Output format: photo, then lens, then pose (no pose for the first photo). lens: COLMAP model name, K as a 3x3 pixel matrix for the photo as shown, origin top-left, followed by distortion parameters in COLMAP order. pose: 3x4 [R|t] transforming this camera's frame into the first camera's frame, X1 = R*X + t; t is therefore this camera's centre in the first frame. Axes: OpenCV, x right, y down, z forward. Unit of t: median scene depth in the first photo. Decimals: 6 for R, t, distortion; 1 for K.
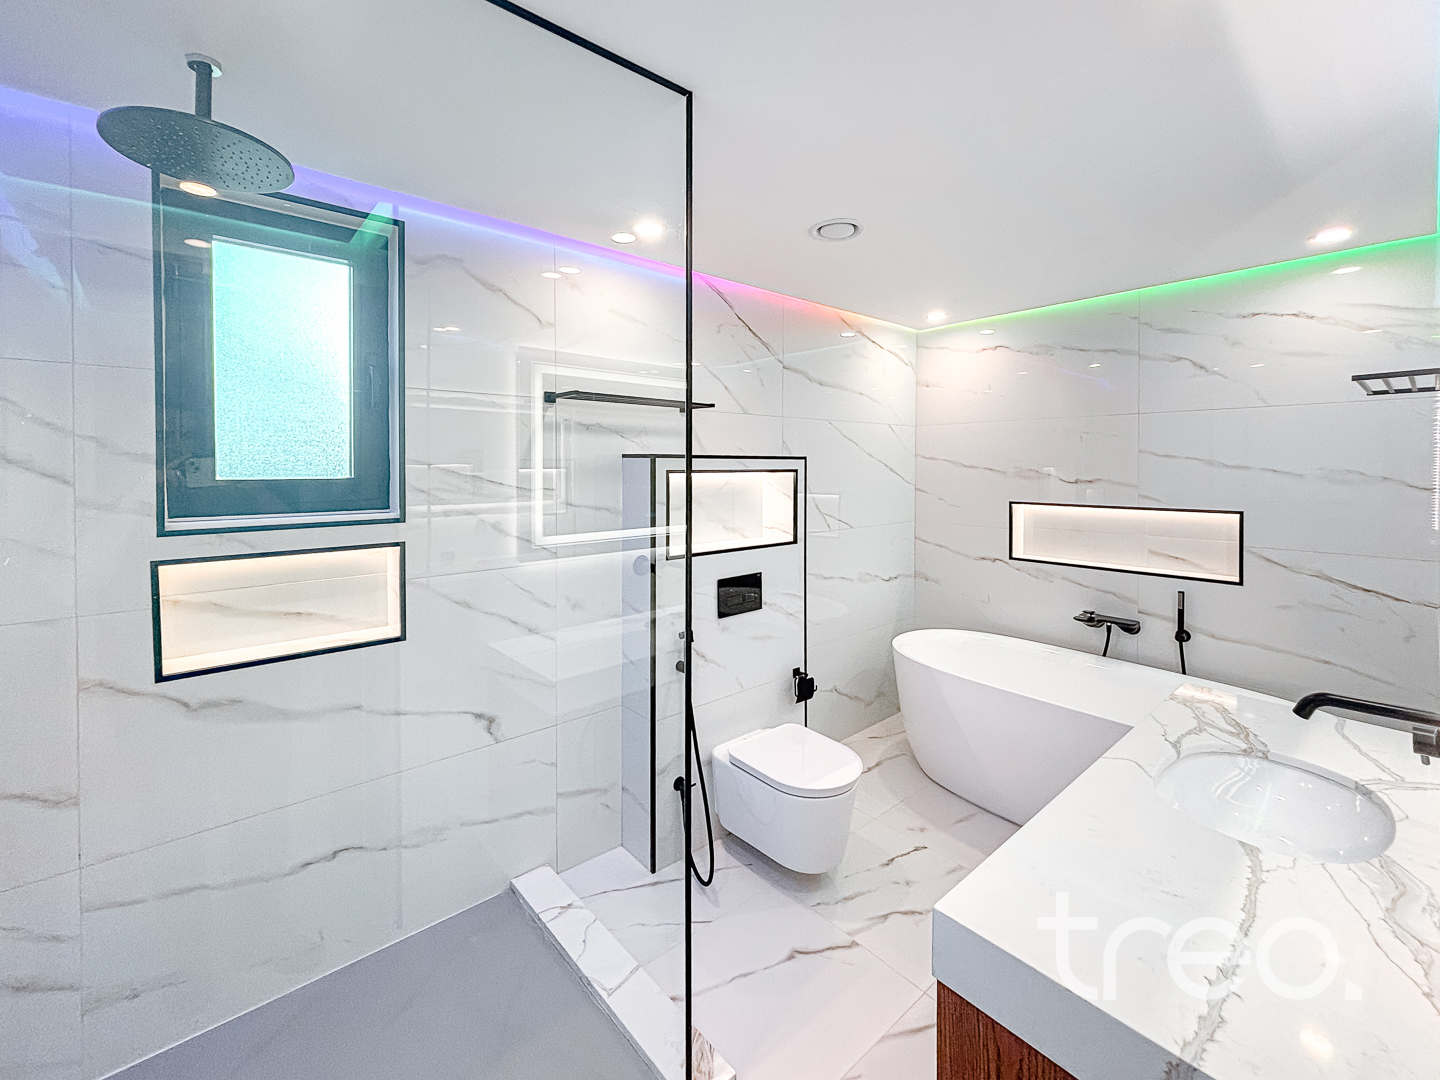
lens RADIAL K [[576.8, 0, 717.0], [0, 576.8, 491.4], [0, 0, 1]] dist [-0.026903, -0.000321]
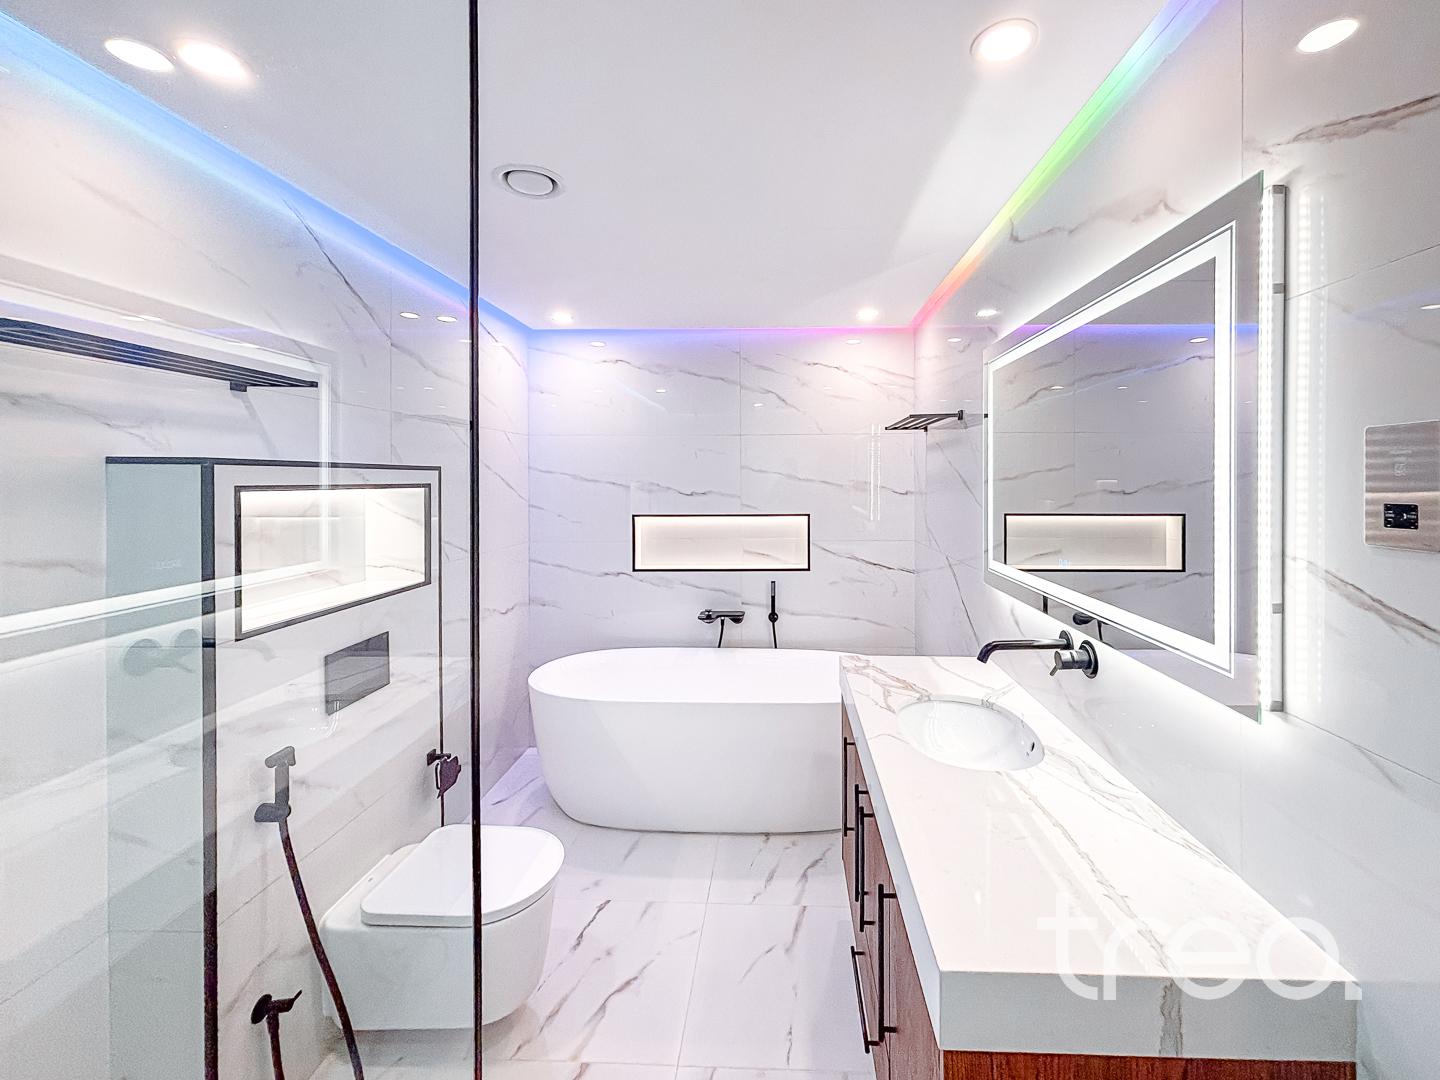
lens RADIAL K [[576.8, 0, 717.0], [0, 576.8, 491.4], [0, 0, 1]] dist [-0.026903, -0.000321]
pose [[0.656345, -0.015505, 0.754302, -0.183956], [0.035291, 0.999325, -0.010166, -0.008645], [-0.753635, 0.033293, 0.656449, 0.247625]]
